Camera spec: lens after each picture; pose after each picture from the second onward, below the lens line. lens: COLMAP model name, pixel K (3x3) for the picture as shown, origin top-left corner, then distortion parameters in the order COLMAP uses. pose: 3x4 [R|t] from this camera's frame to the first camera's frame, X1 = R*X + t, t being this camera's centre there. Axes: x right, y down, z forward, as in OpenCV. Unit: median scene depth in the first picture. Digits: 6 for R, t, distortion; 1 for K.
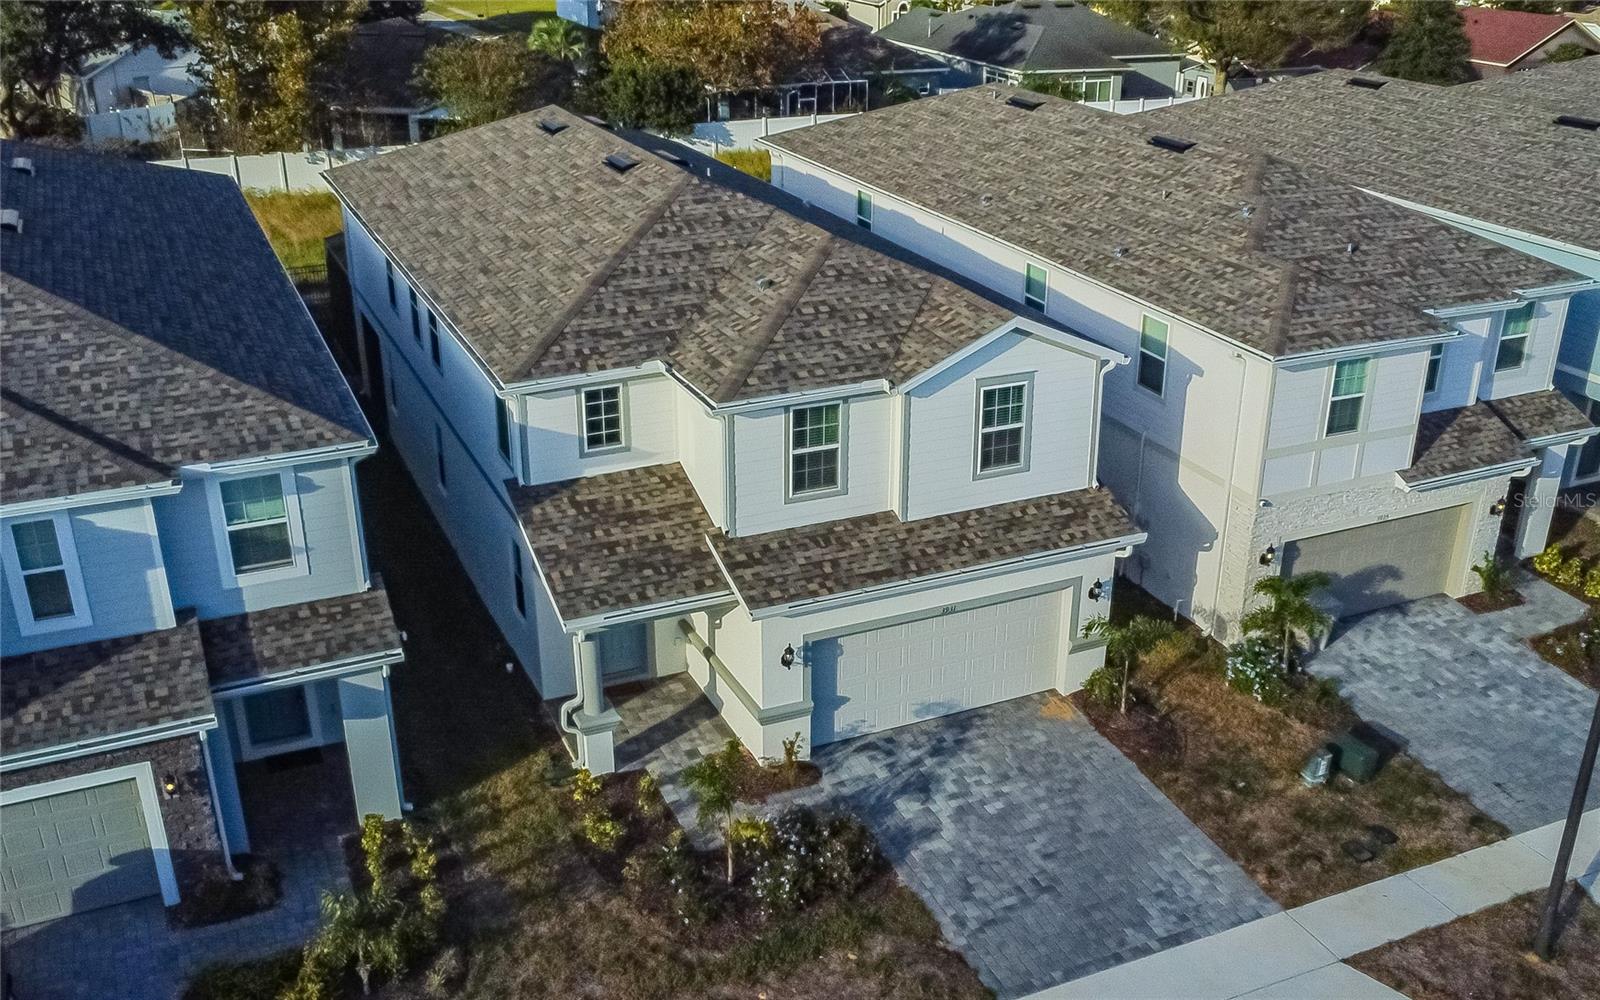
lens RADIAL K [[1507.5, 0, 800.0], [0, 1507.5, 500.0], [0, 0, 1]] dist [-0.002846, -0.010270]
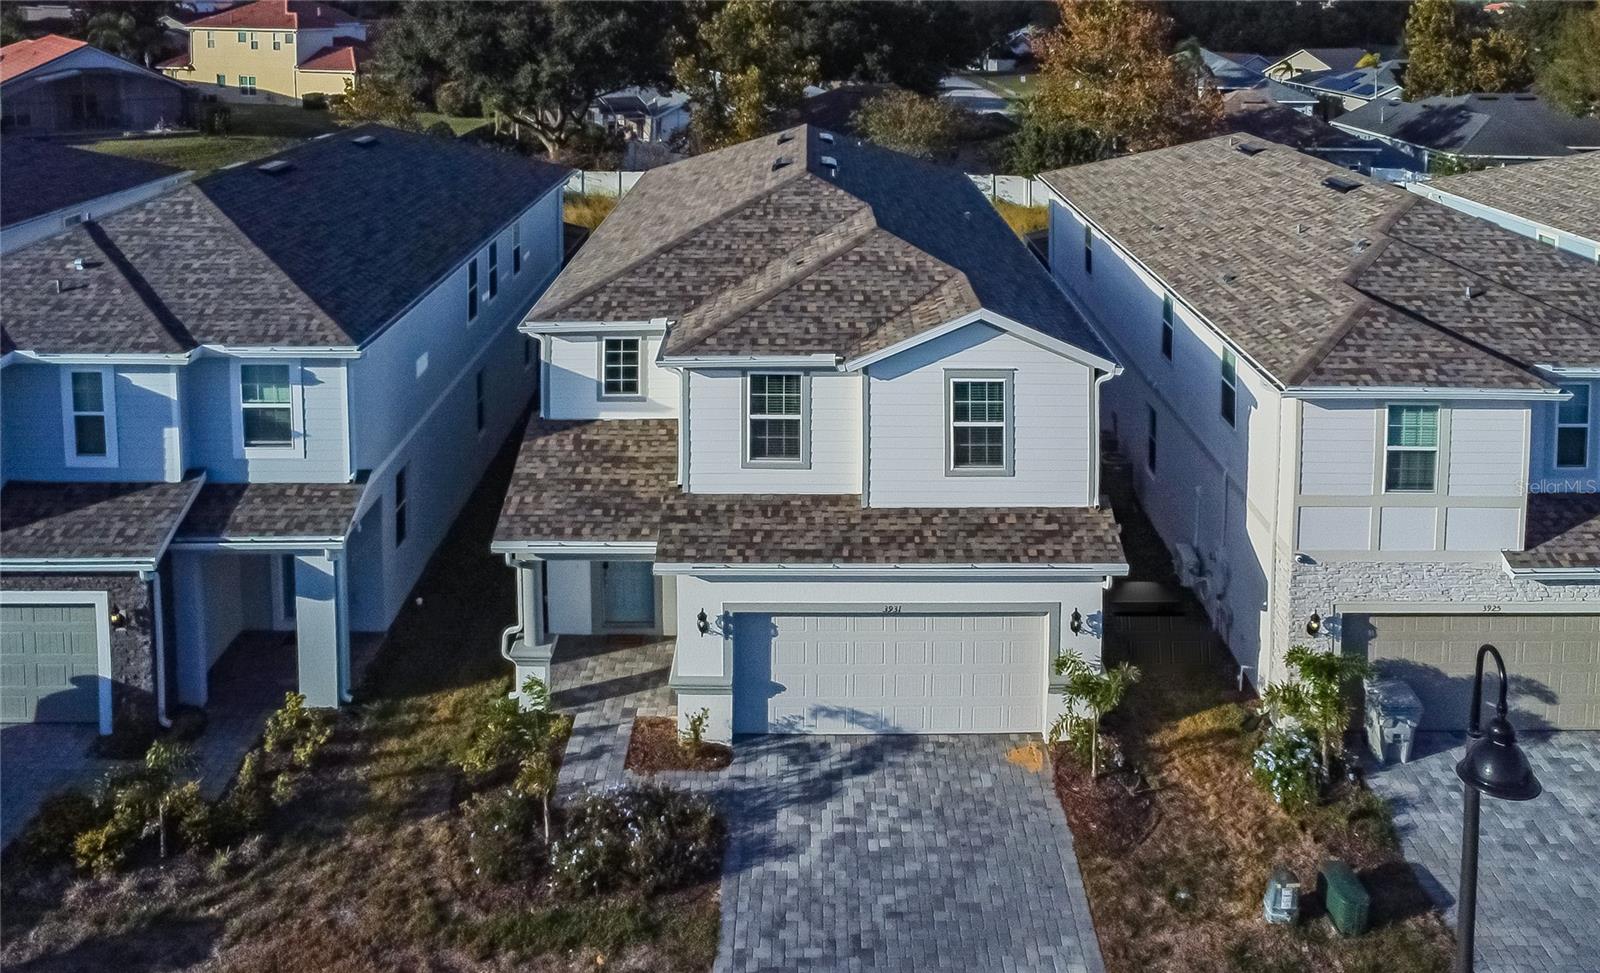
lens RADIAL K [[1310.0, 0, 803.2], [0, 1310.0, 76.0], [0, 0, 1]] dist [-0.022089, 0.017634]
pose [[0.917109, 0.026440, -0.397759, 0.374139], [-0.156082, 0.941952, -0.297262, 0.009409], [0.366810, 0.334705, 0.867999, 0.148752]]
